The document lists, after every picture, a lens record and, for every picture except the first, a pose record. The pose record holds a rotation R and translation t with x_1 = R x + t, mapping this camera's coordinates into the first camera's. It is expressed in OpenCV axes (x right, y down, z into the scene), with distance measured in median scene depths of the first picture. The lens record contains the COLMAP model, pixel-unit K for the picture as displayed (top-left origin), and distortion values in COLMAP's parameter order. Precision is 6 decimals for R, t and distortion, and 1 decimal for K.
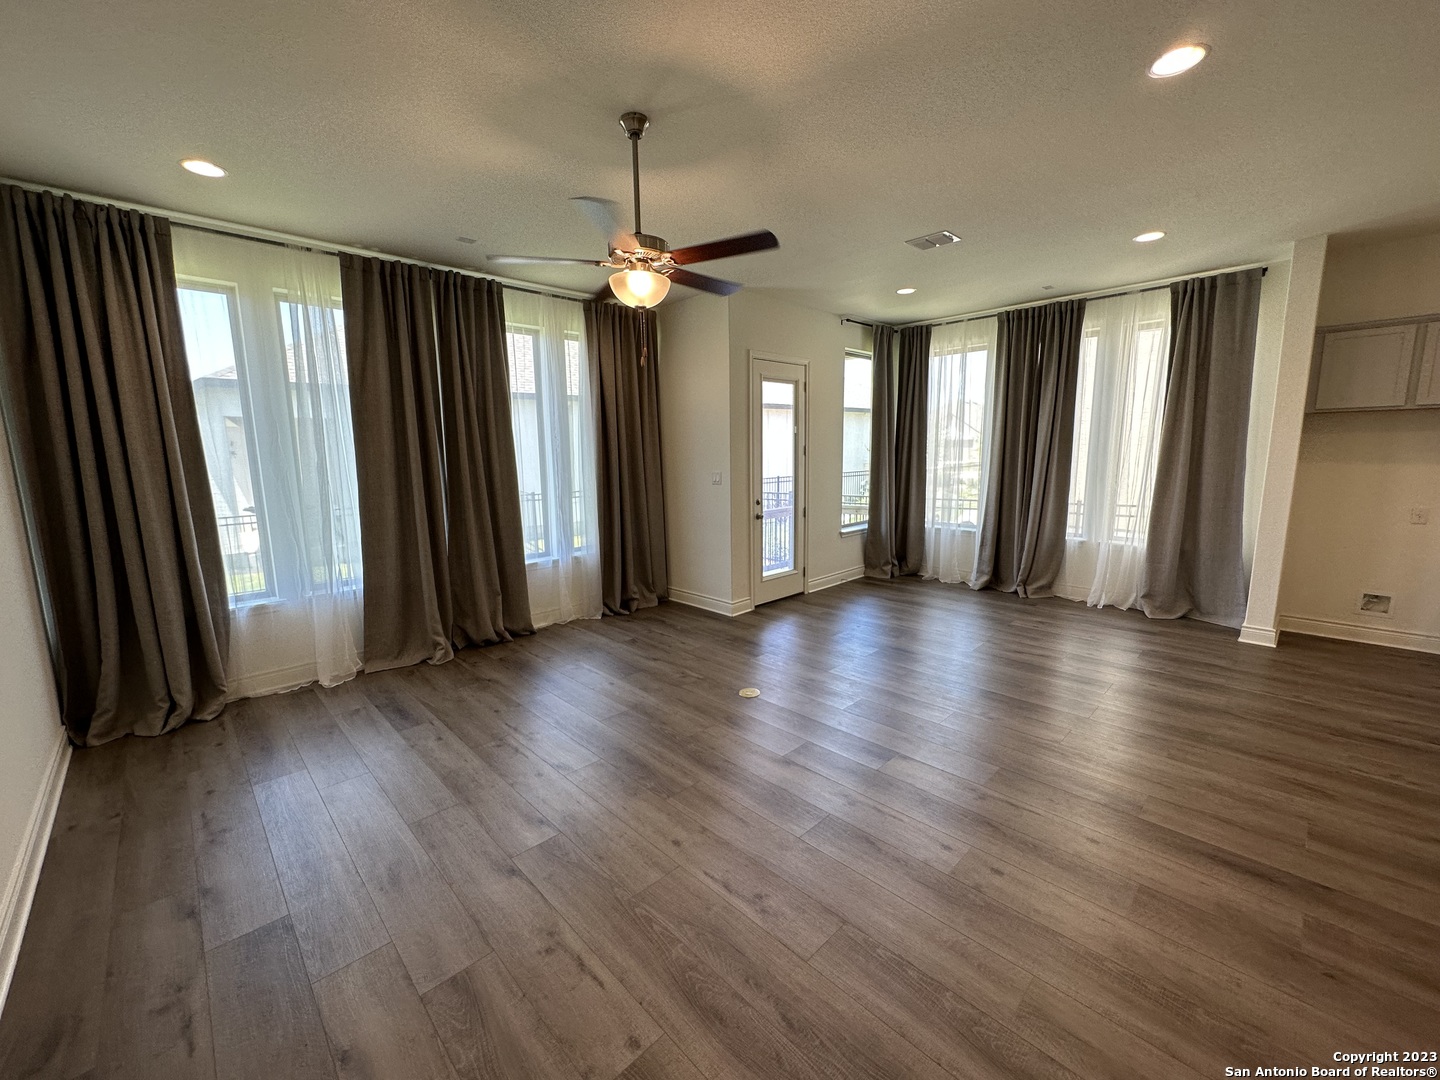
lens RADIAL K [[577.1, 0, 719.5], [0, 577.1, 536.6], [0, 0, 1]] dist [-0.002109, 0.001200]
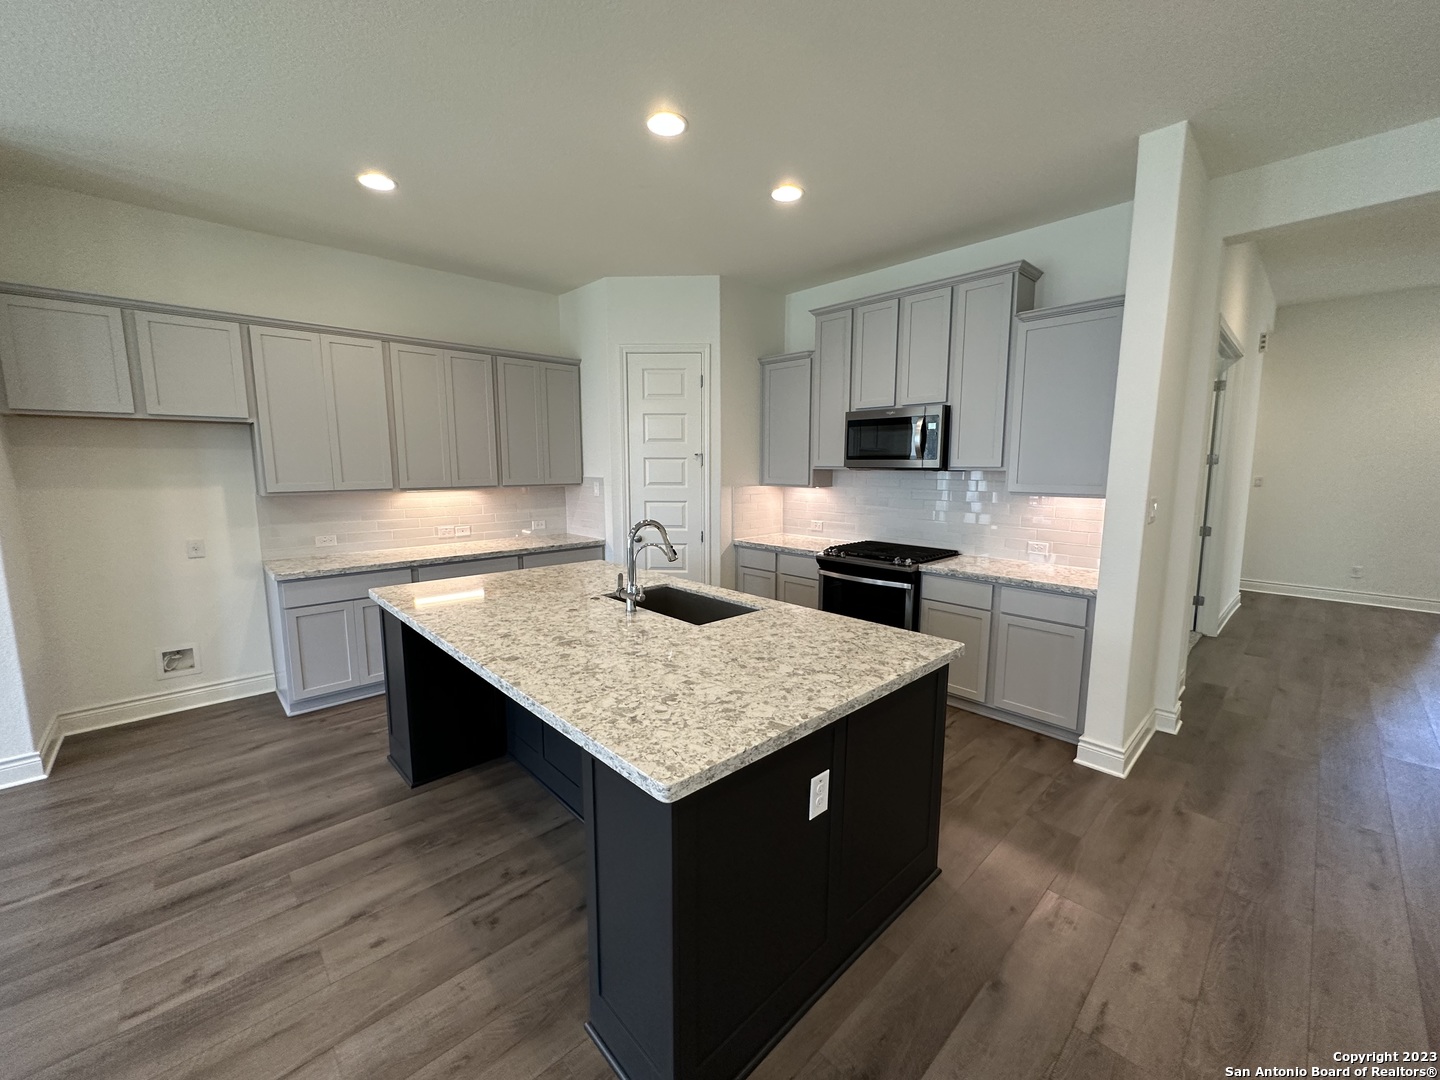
lens RADIAL K [[577.1, 0, 721.2], [0, 577.1, 538.9], [0, 0, 1]] dist [-0.002109, 0.001200]
pose [[0.013218, -0.116153, 0.993143, 0.302540], [0.149374, 0.982314, 0.112898, -0.023721], [-0.988692, 0.146857, 0.030334, 0.165222]]
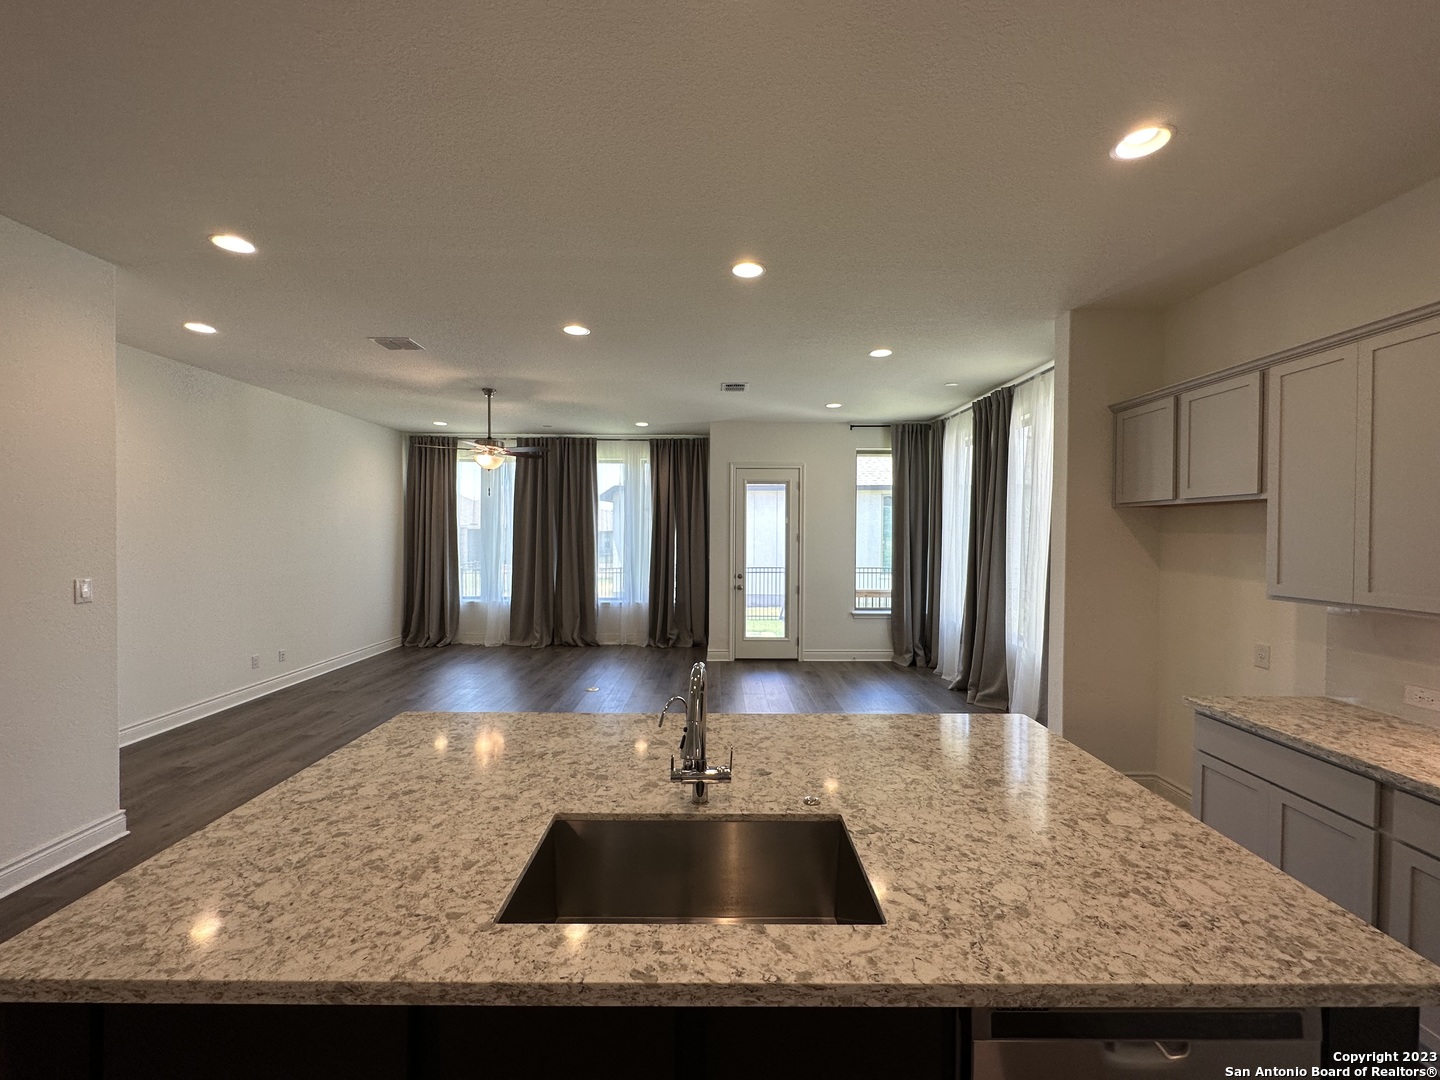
lens RADIAL K [[577.1, 0, 721.3], [0, 577.1, 542.0], [0, 0, 1]] dist [-0.002109, 0.001200]
pose [[0.719490, 0.032405, -0.693747, 0.955515], [-0.119795, 0.989729, -0.078010, -0.031543], [0.684093, 0.139235, 0.715982, 0.044236]]
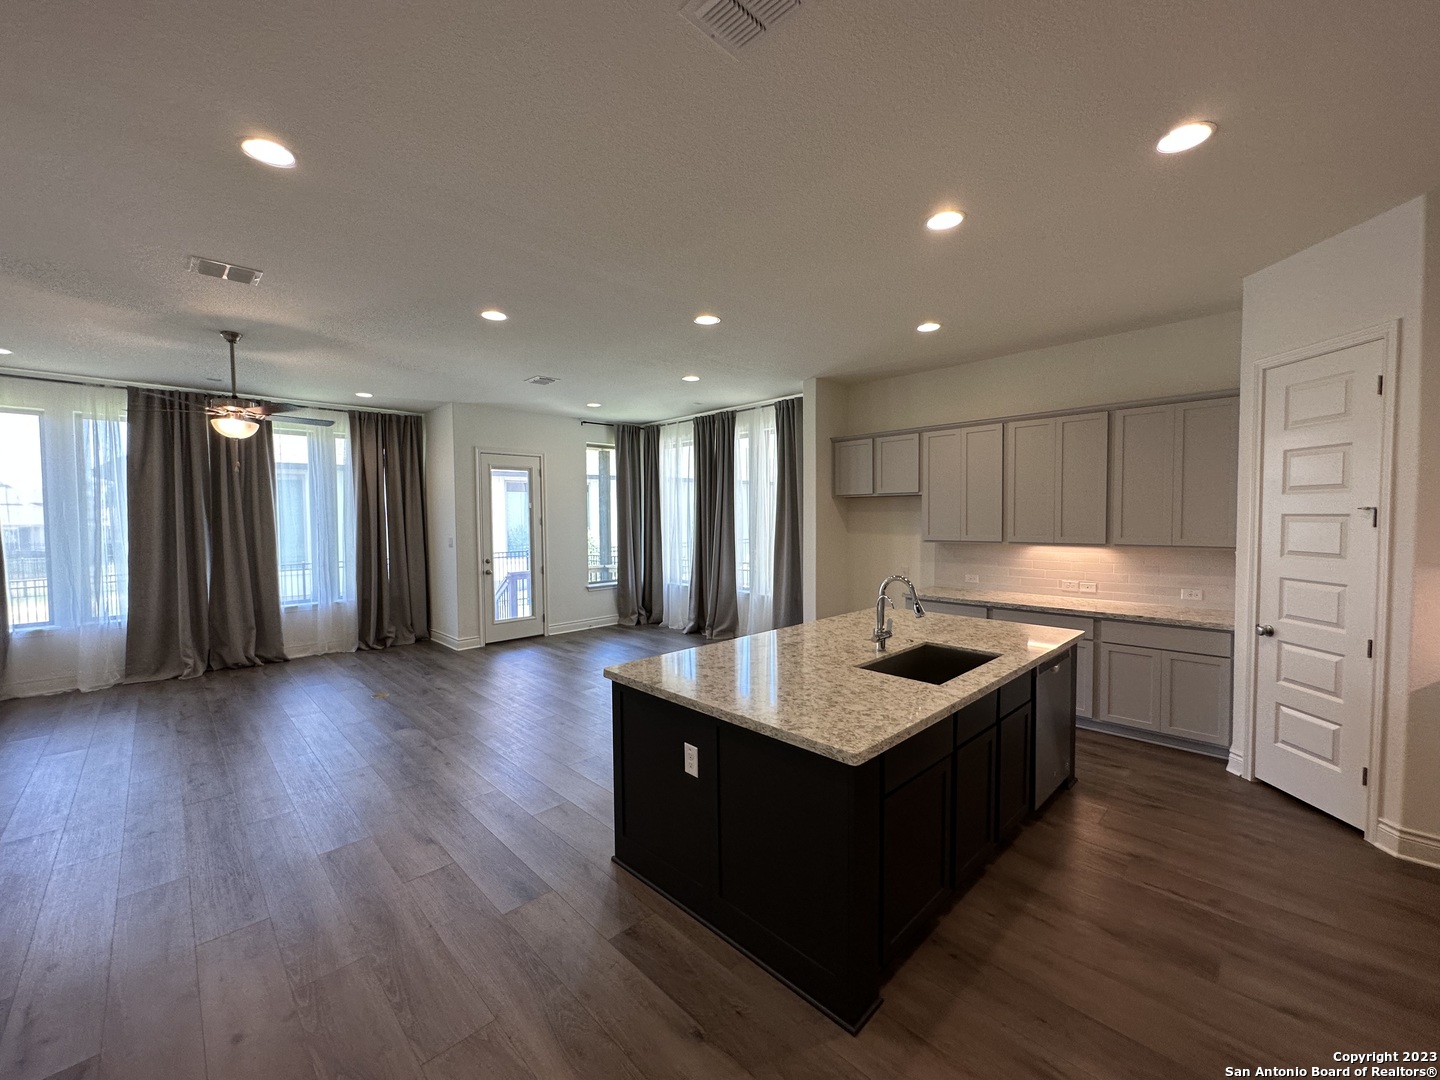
lens RADIAL K [[577.1, 0, 719.8], [0, 577.1, 538.6], [0, 0, 1]] dist [-0.002109, 0.001200]
pose [[0.999979, 0.005599, 0.003365, 0.598800], [-0.005194, 0.993903, -0.110137, 0.030032], [-0.003961, 0.110117, 0.993911, -0.295559]]
